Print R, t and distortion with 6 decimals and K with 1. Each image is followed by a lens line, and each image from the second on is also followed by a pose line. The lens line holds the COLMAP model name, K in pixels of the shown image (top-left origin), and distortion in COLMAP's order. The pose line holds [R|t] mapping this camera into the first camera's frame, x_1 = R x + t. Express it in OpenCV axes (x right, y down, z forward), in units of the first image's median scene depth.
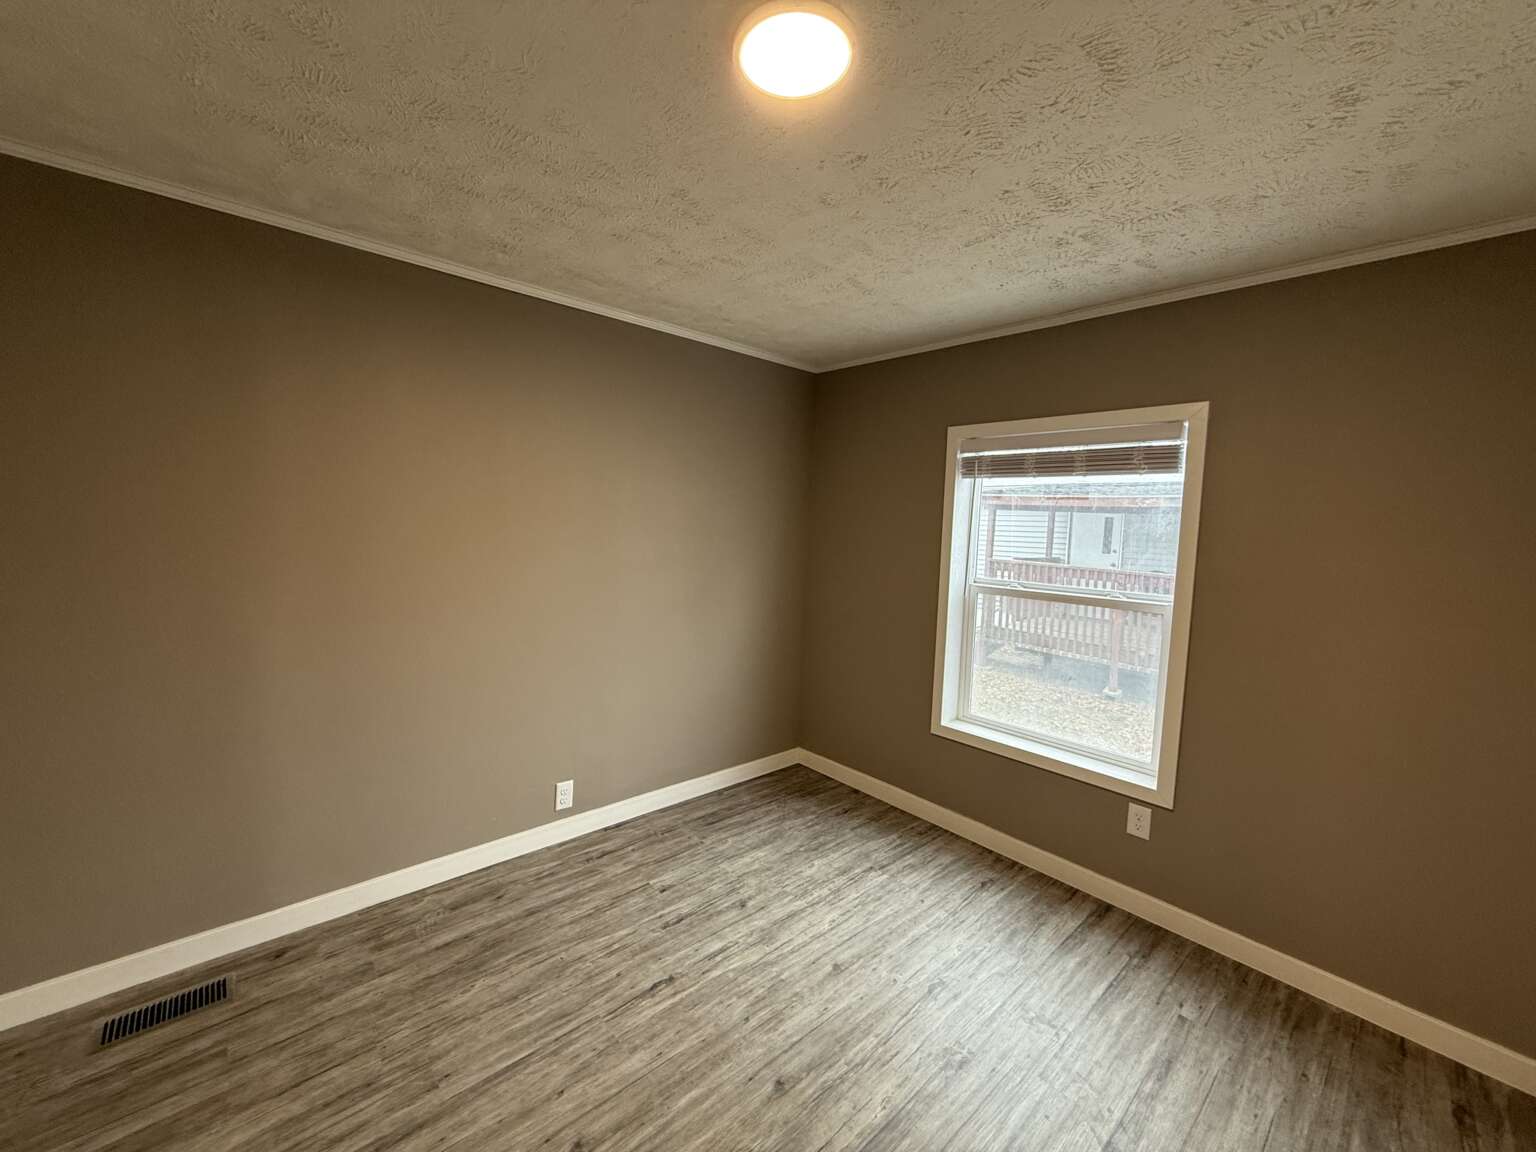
lens RADIAL K [[611.1, 0, 762.7], [0, 611.1, 573.5], [0, 0, 1]] dist [0.000699, -0.000288]
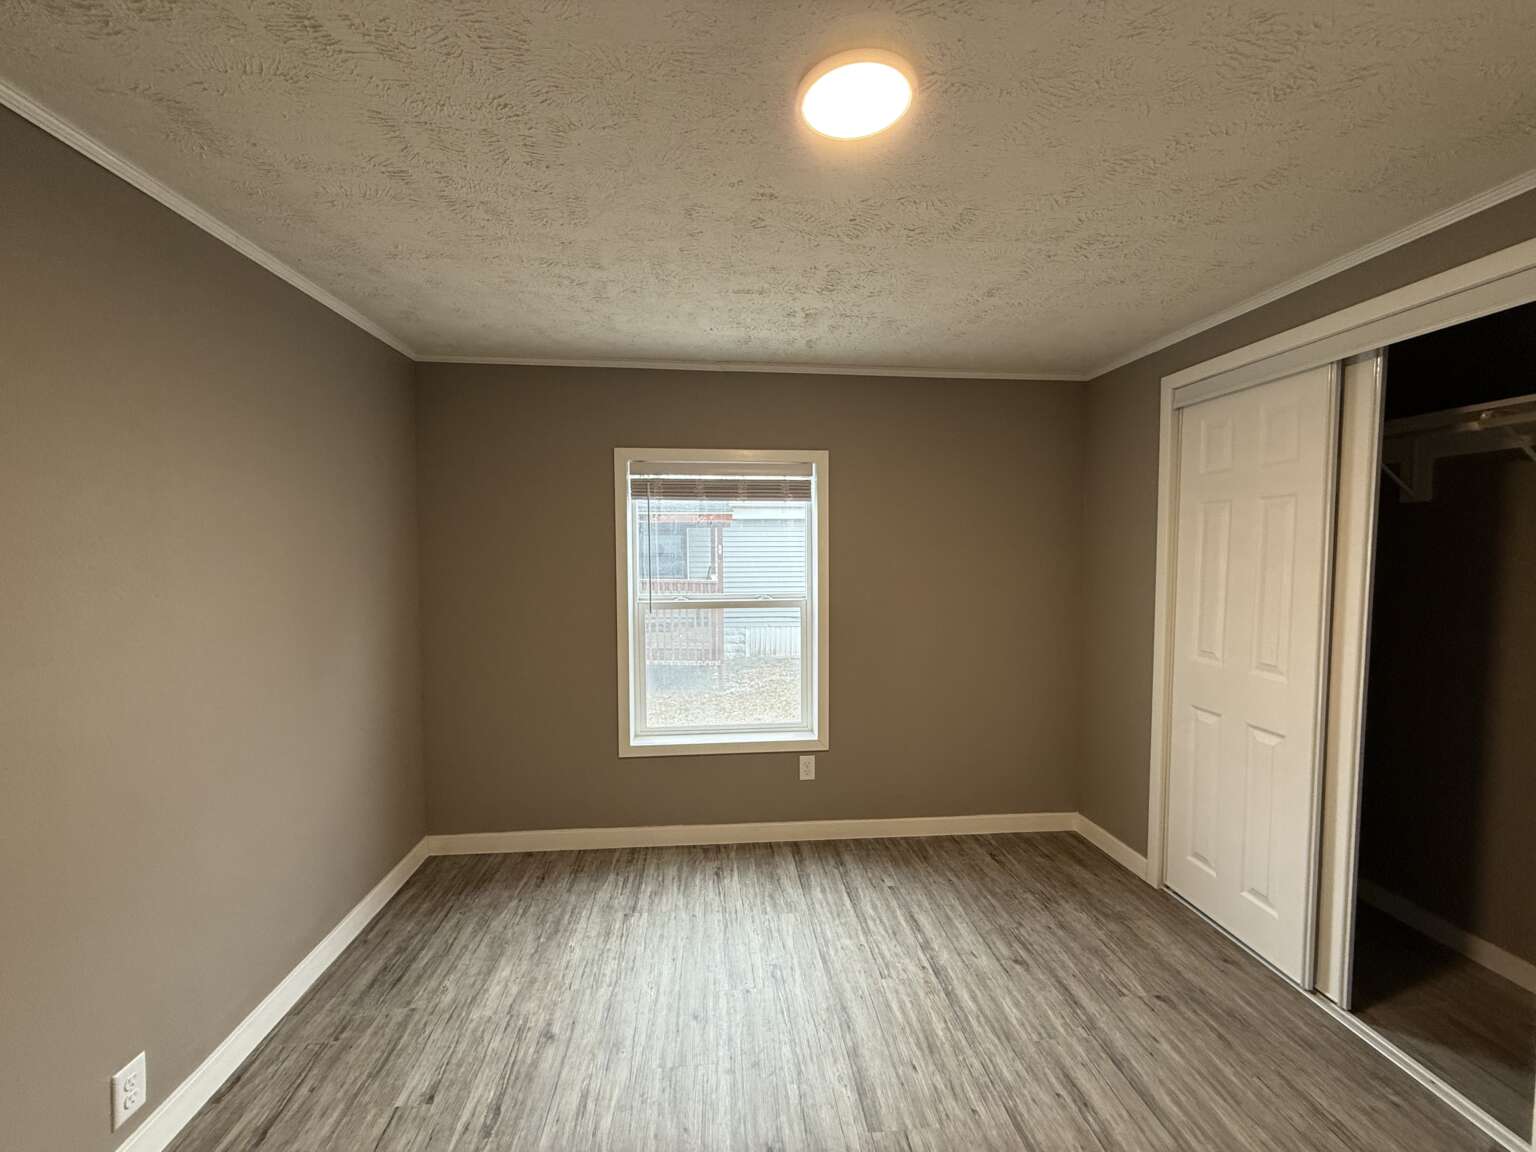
lens RADIAL K [[611.1, 0, 764.7], [0, 611.1, 573.7], [0, 0, 1]] dist [0.000699, -0.000288]
pose [[0.598342, -0.072483, 0.797955, -0.399451], [0.090700, 0.995626, 0.022427, -0.038506], [-0.796091, 0.058955, 0.602299, 0.238254]]
